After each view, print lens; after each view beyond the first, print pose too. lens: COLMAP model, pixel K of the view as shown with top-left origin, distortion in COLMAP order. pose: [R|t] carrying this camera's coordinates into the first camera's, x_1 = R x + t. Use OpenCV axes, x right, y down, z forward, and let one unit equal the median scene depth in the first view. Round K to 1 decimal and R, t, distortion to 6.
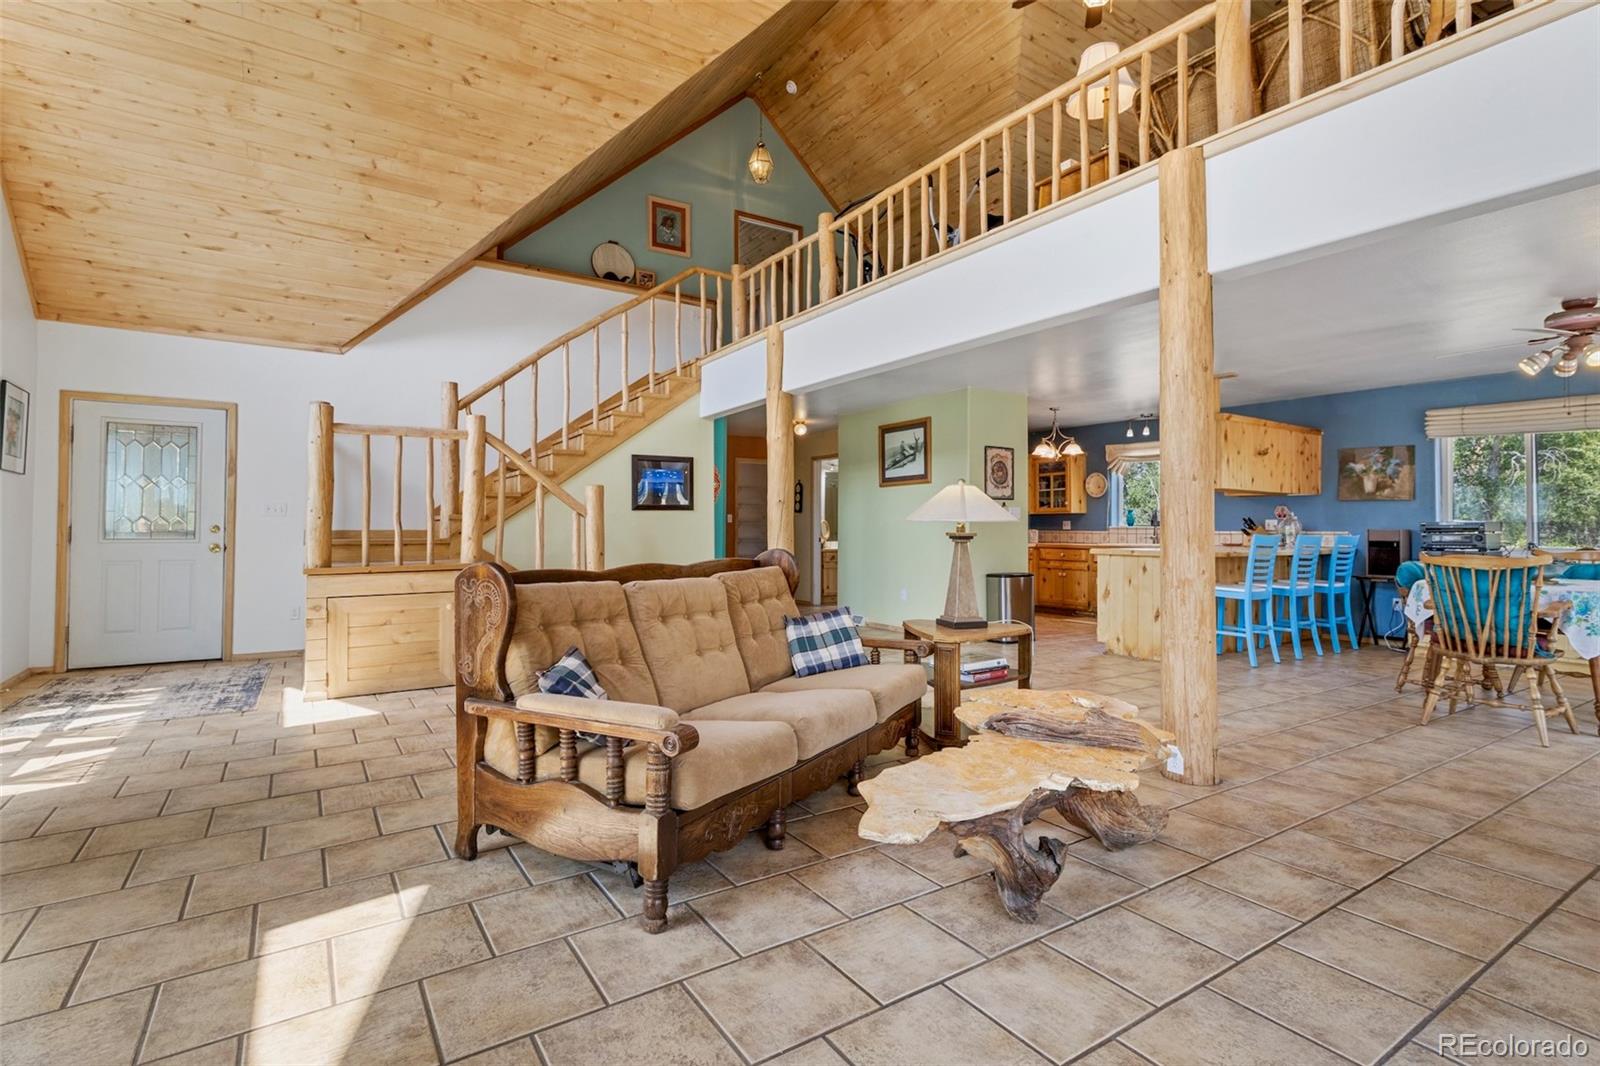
lens RADIAL K [[742.0, 0, 806.2], [0, 742.0, 524.1], [0, 0, 1]] dist [0.002351, 0.000907]
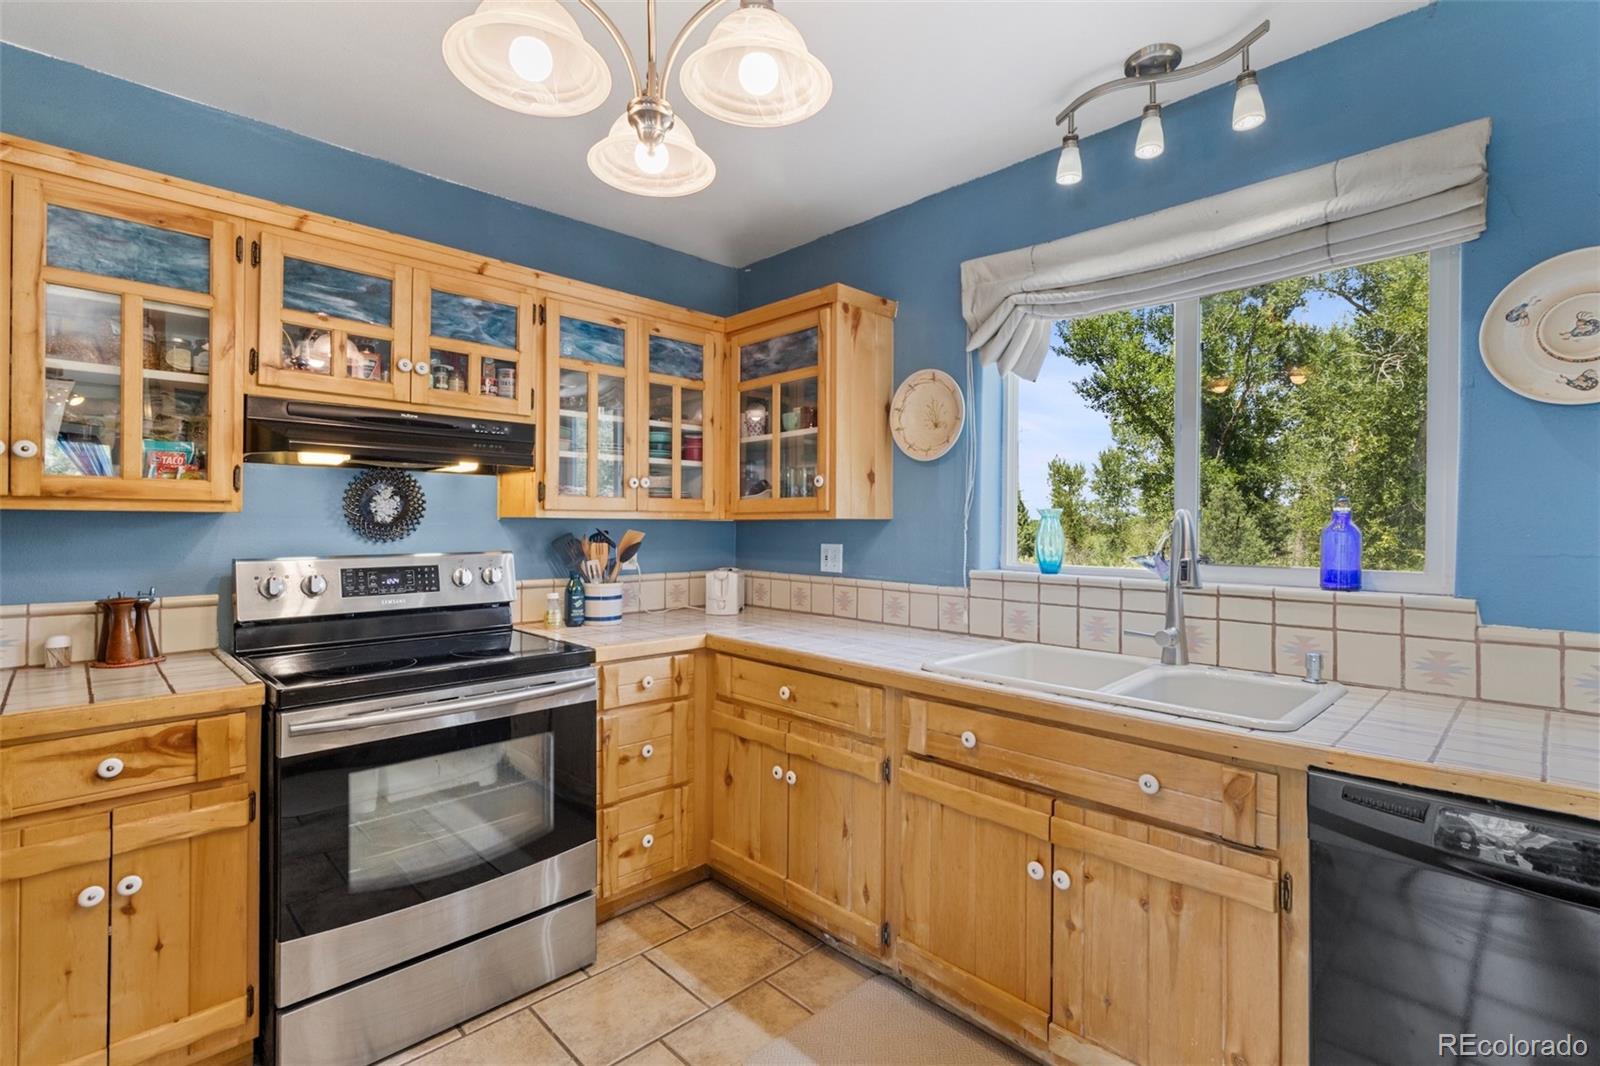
lens RADIAL K [[742.0, 0, 789.1], [0, 742.0, 528.8], [0, 0, 1]] dist [0.002351, 0.000907]
pose [[0.987416, 0.005181, 0.158061, 0.296877], [-0.005920, 0.999974, 0.004204, -0.012449], [-0.158035, -0.005087, 0.987420, 0.737115]]
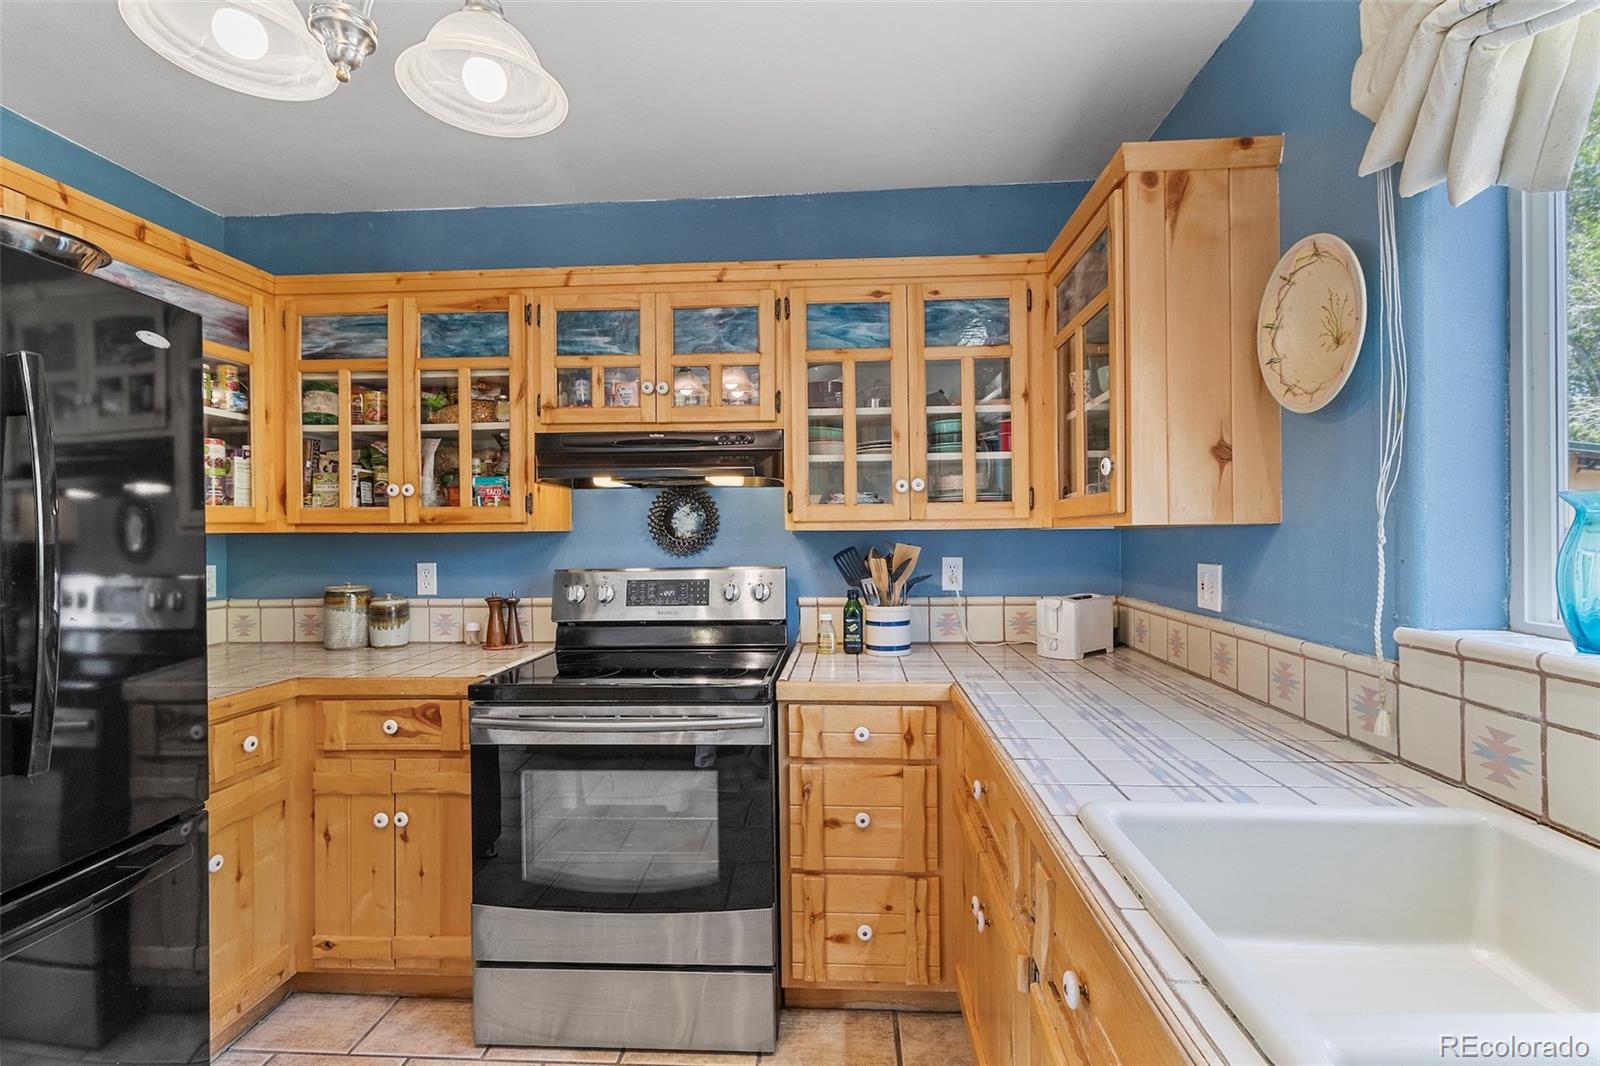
lens RADIAL K [[742.0, 0, 799.2], [0, 742.0, 534.1], [0, 0, 1]] dist [0.002351, 0.000907]
pose [[0.783339, -0.005682, -0.621568, 0.396367], [0.008093, 0.999967, 0.001057, -0.013825], [0.621542, -0.005858, 0.783359, 0.819671]]
